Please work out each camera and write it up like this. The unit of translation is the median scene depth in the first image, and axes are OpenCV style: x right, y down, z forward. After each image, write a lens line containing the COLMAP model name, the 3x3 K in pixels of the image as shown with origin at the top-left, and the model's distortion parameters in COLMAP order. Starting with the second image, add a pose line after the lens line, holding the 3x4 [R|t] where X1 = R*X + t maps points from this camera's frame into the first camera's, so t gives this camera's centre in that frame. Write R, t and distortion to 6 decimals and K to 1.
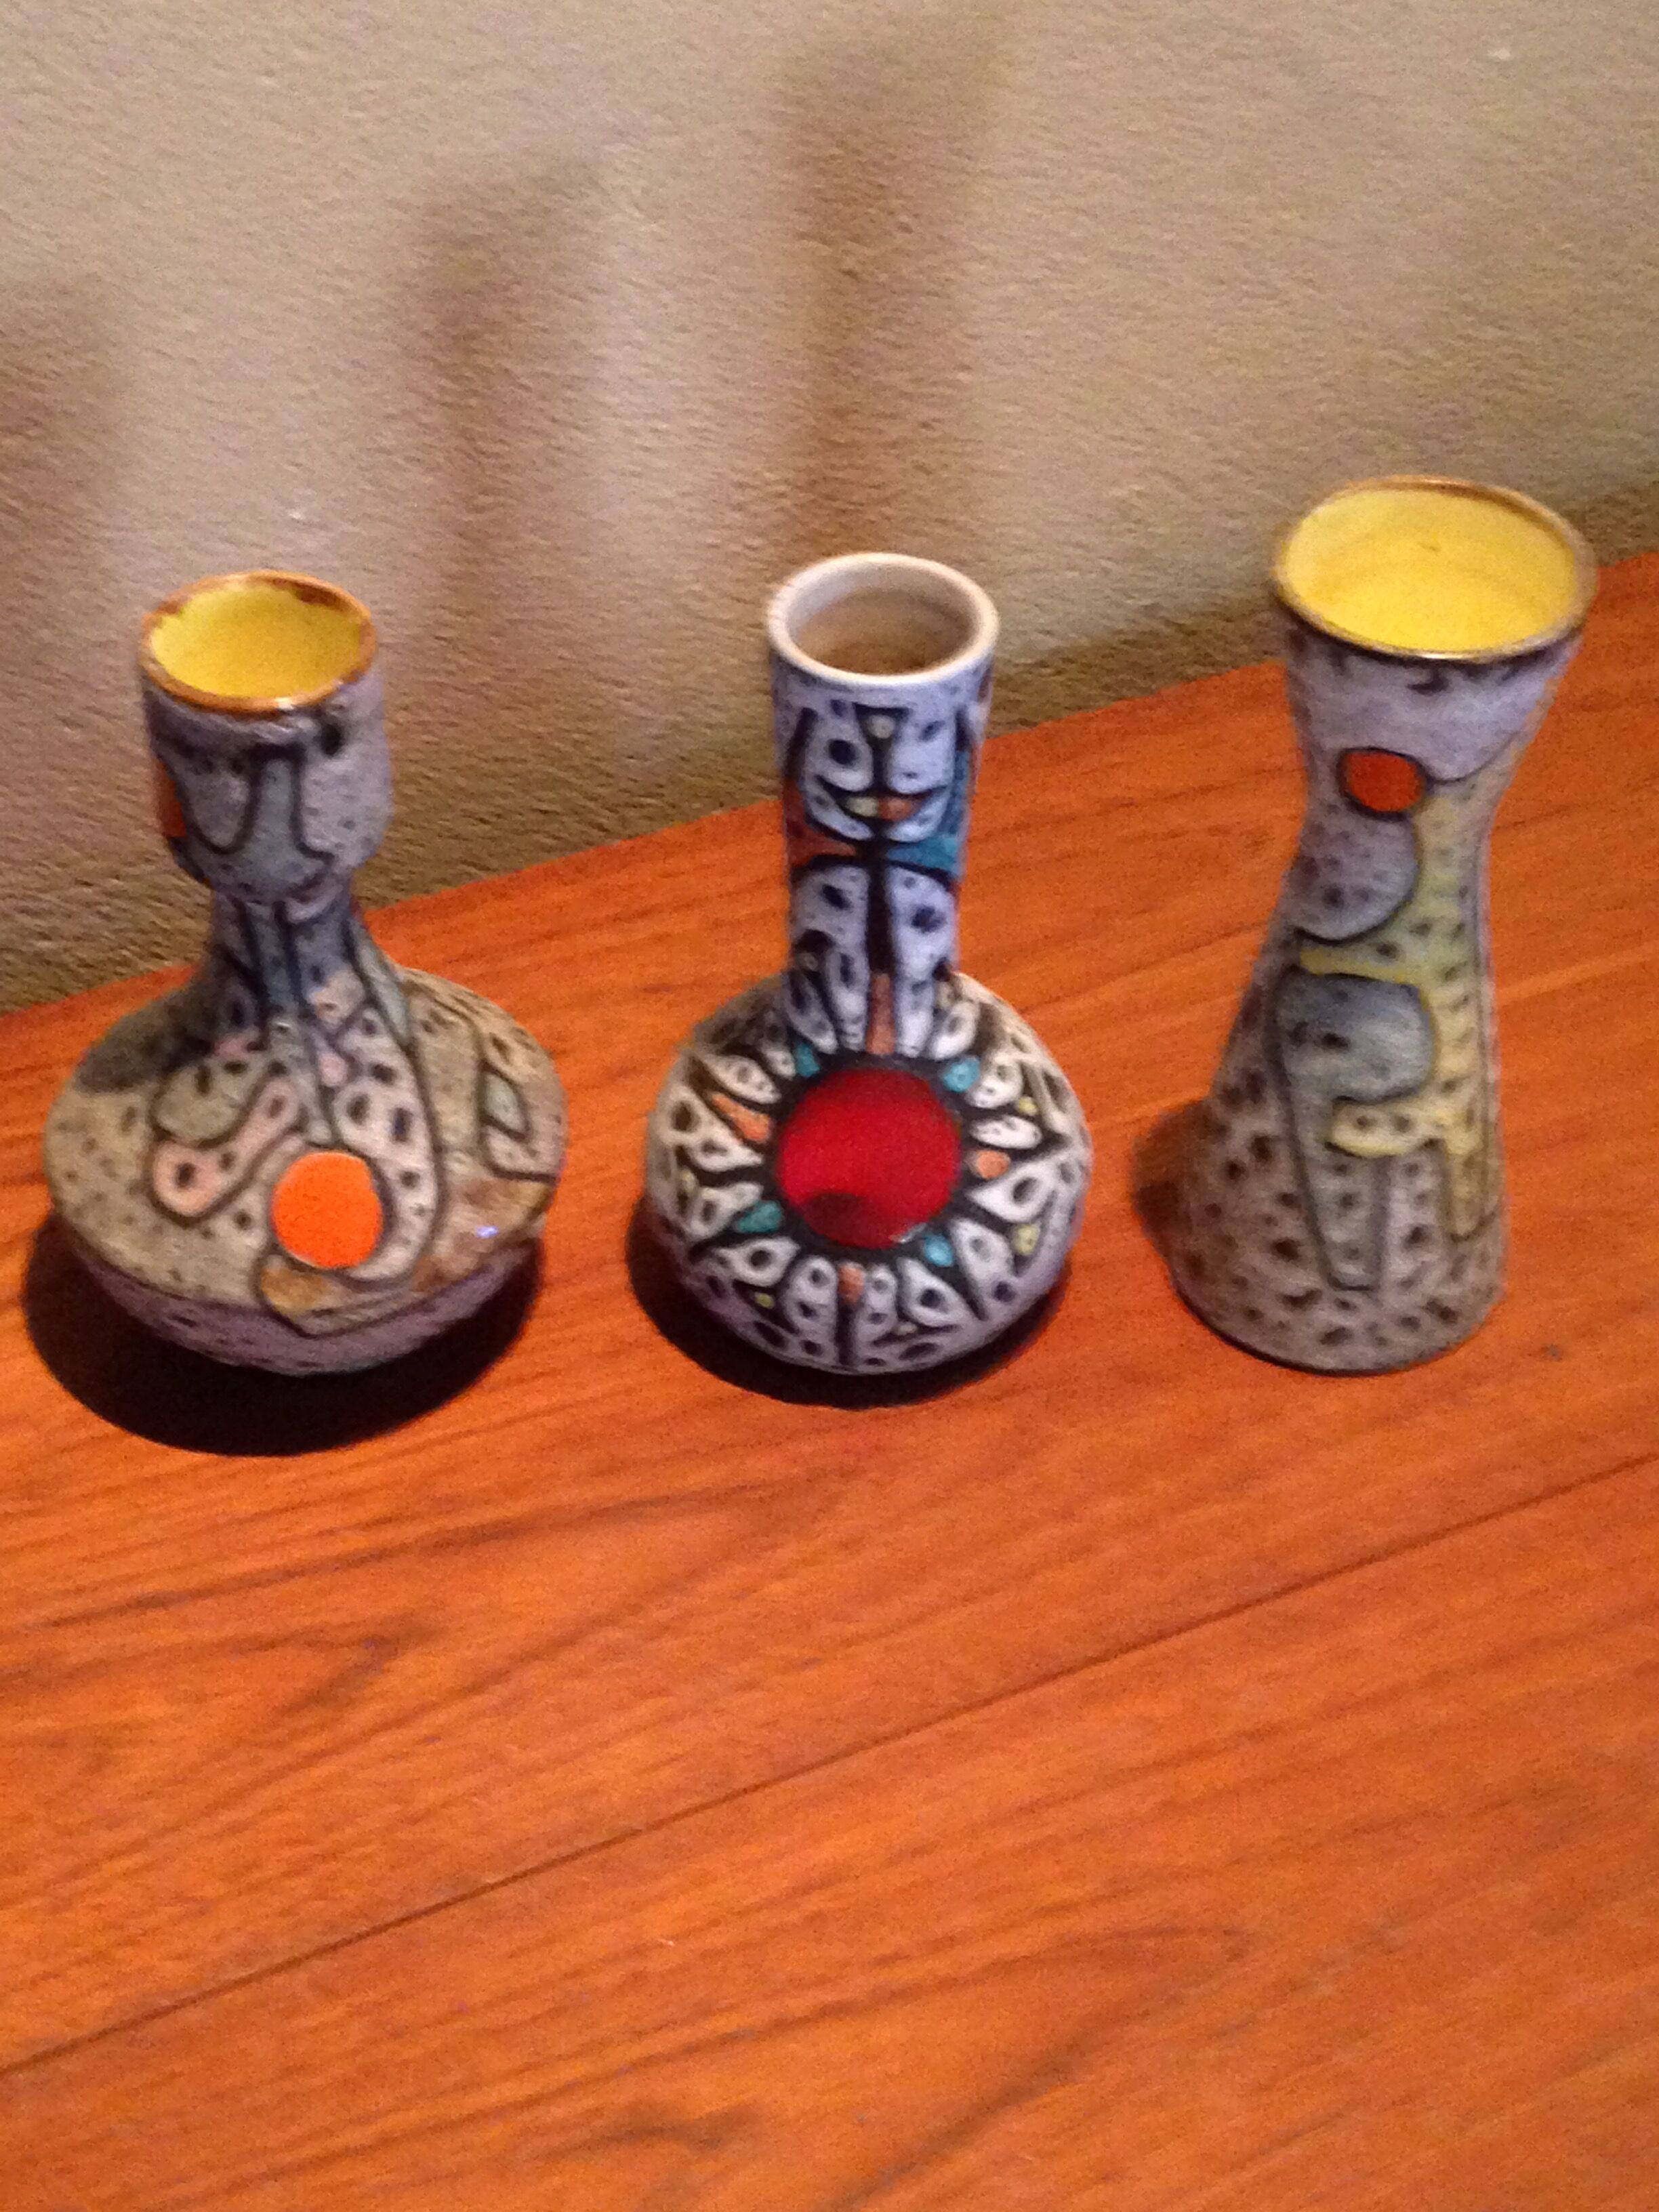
lens RADIAL K [[3934.6, 0, 835.0], [0, 3934.6, 1125.1], [0, 0, 1]] dist [0.173337, 0.000000]
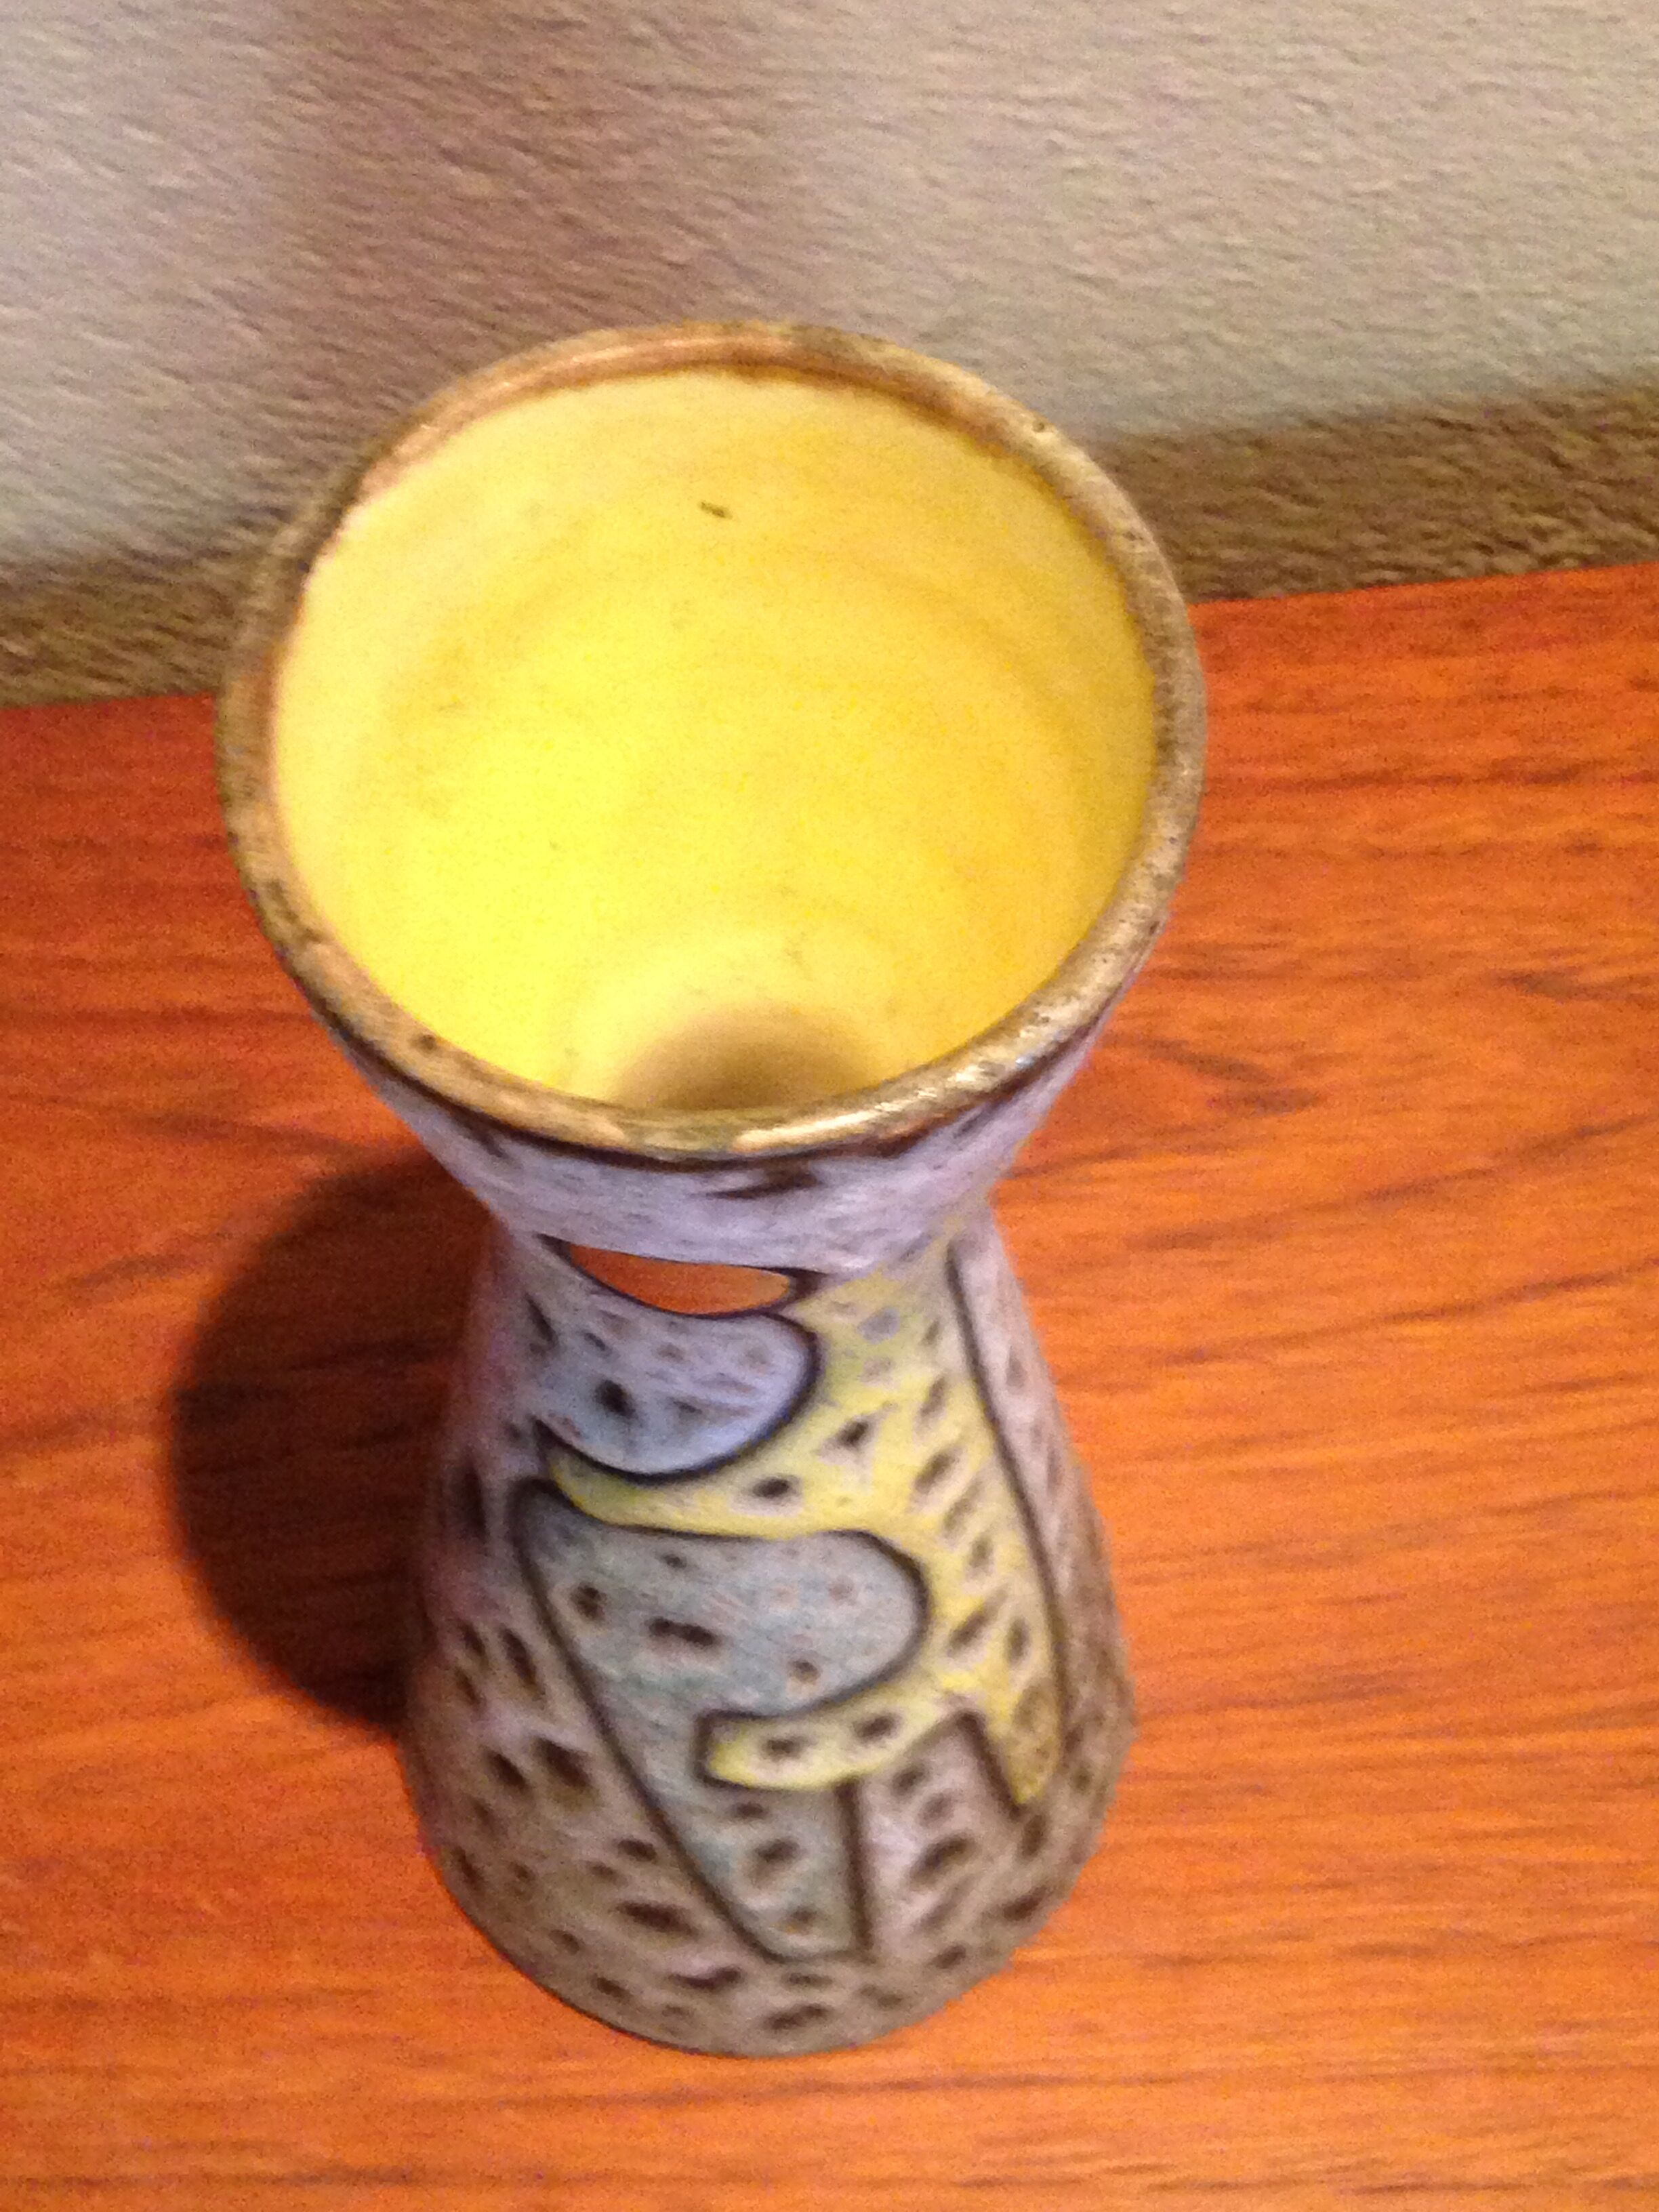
lens RADIAL K [[3934.6, 0, 827.4], [0, 3934.6, 1100.3], [0, 0, 1]] dist [0.173337, 0.000000]
pose [[0.943062, 0.287932, -0.166519, -0.044853], [-0.213127, 0.907455, 0.362081, -0.185039], [0.255363, -0.305975, 0.917153, 0.567230]]
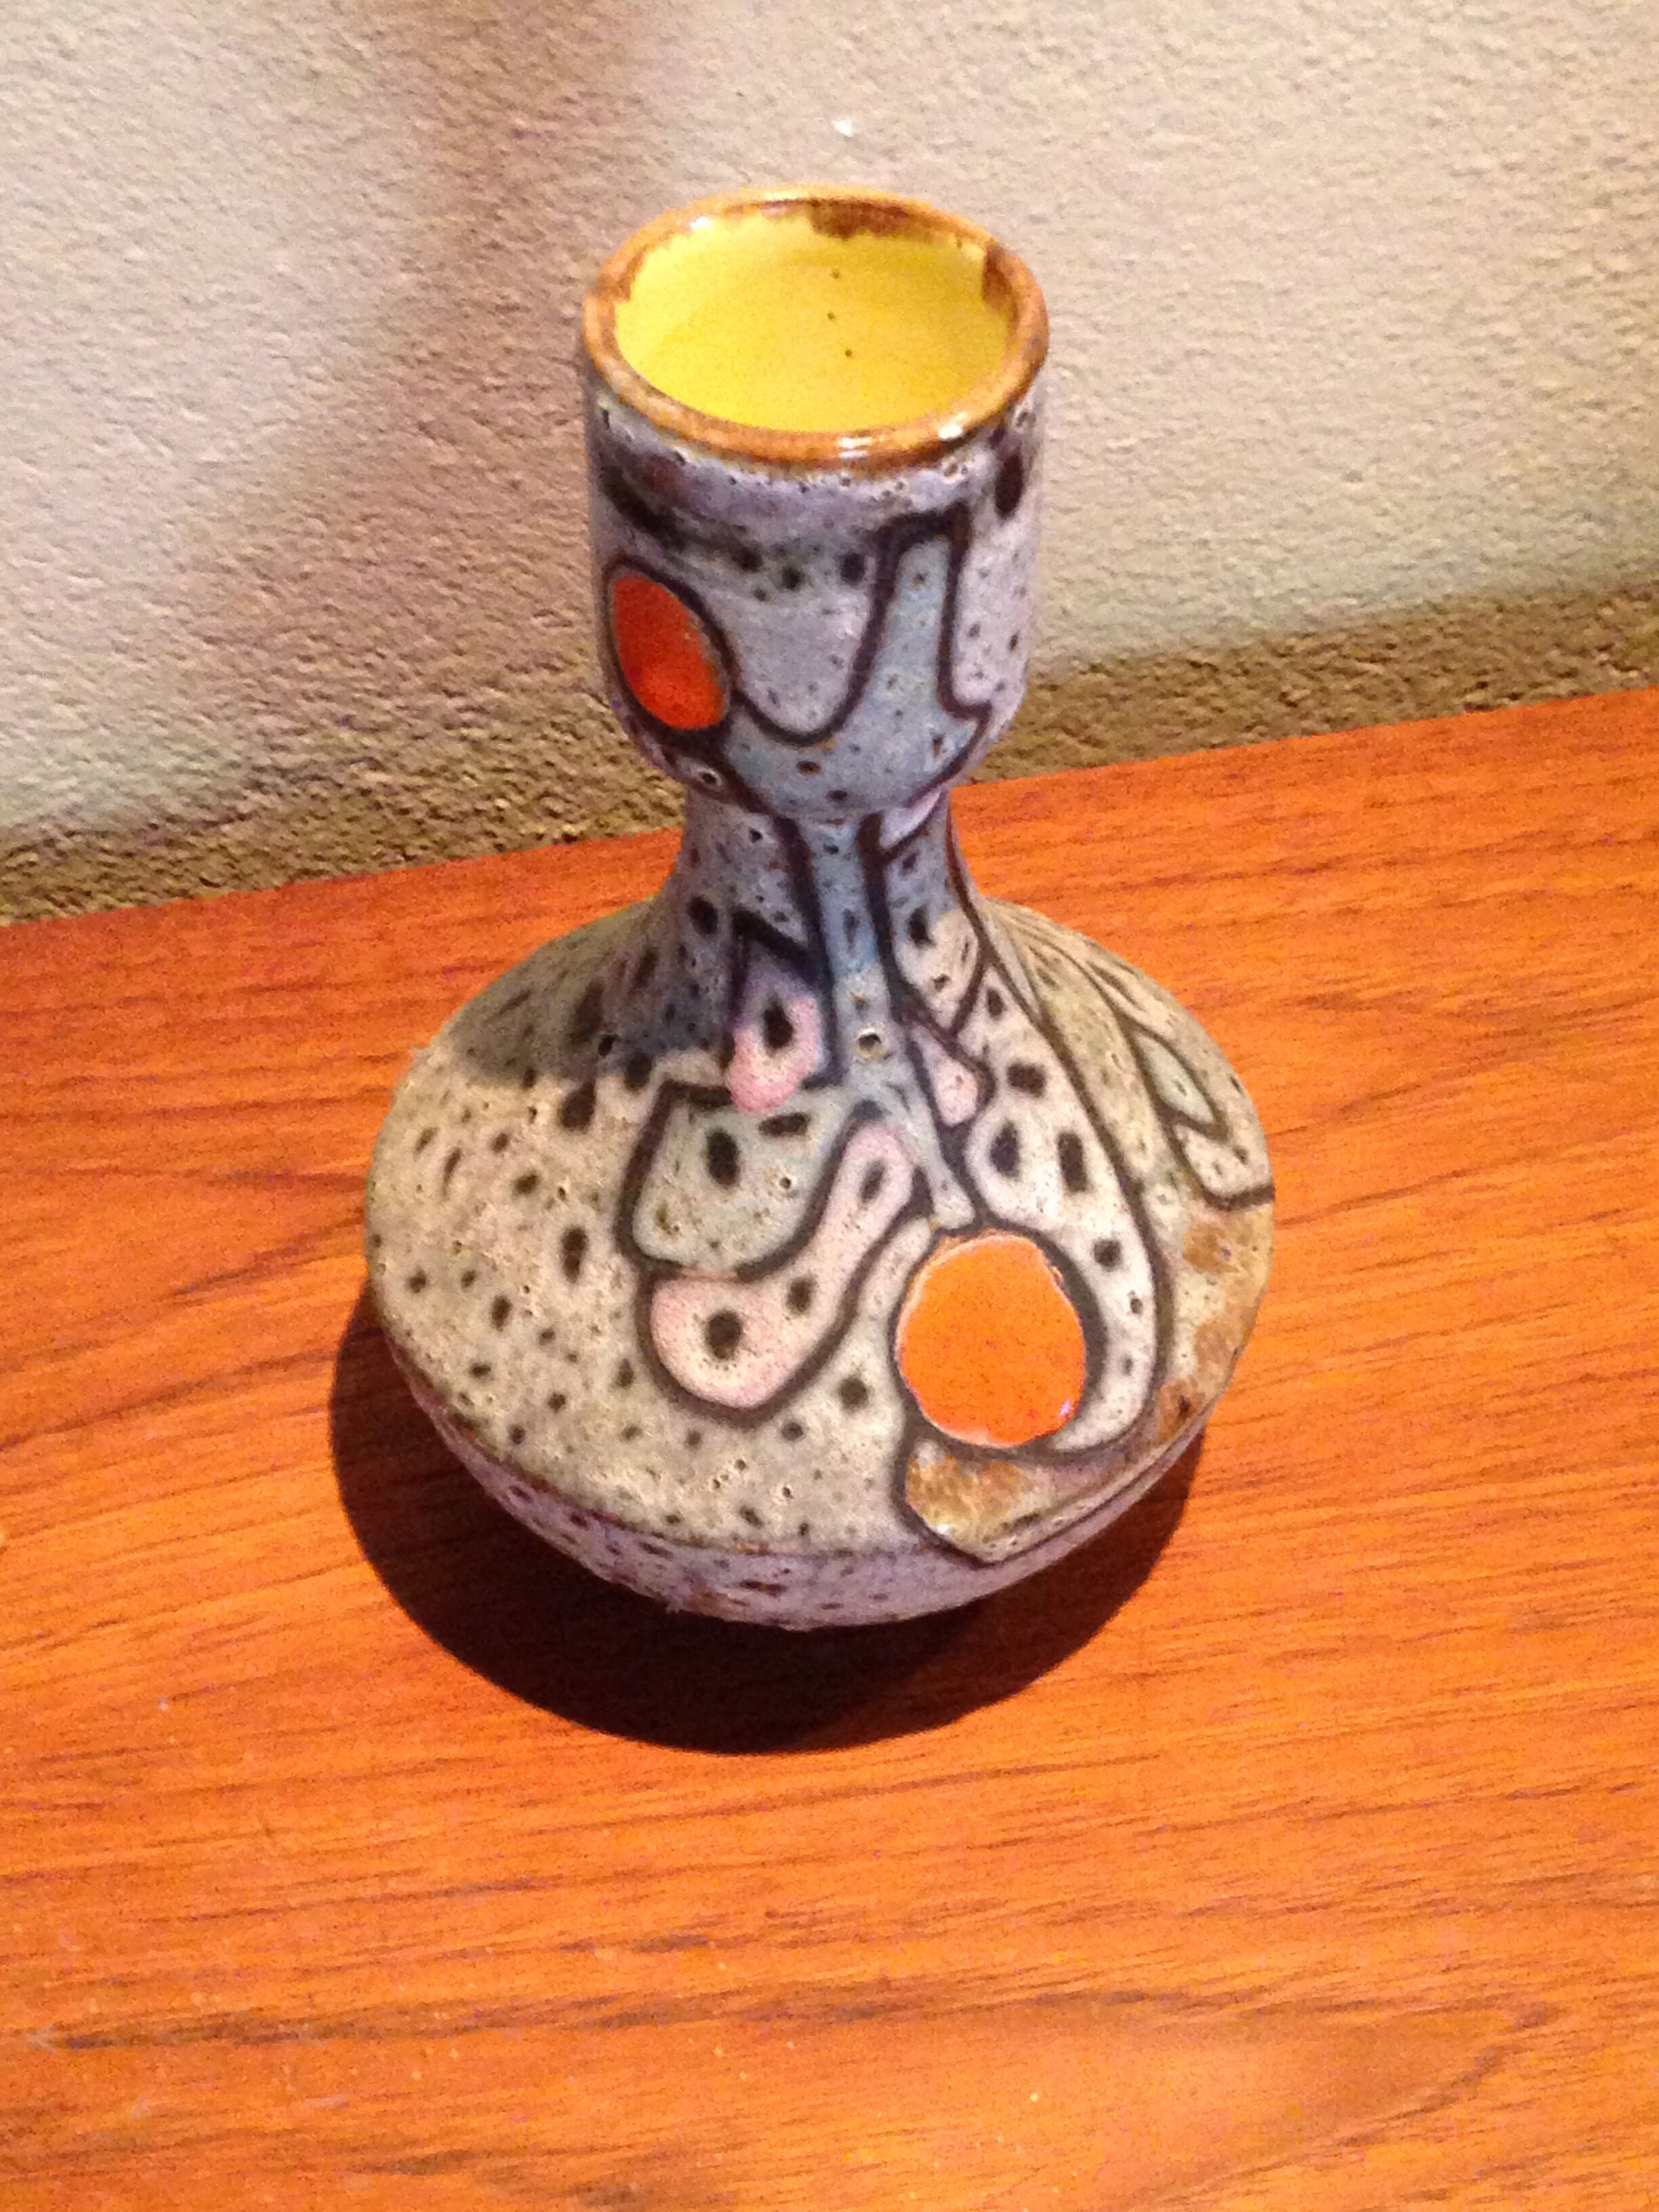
lens RADIAL K [[3934.6, 0, 843.2], [0, 3934.6, 1106.1], [0, 0, 1]] dist [0.173337, 0.000000]
pose [[0.973724, 0.157455, -0.164529, -0.016410], [-0.145779, 0.986007, 0.080860, -0.059603], [0.174959, -0.054750, 0.983052, 0.420886]]
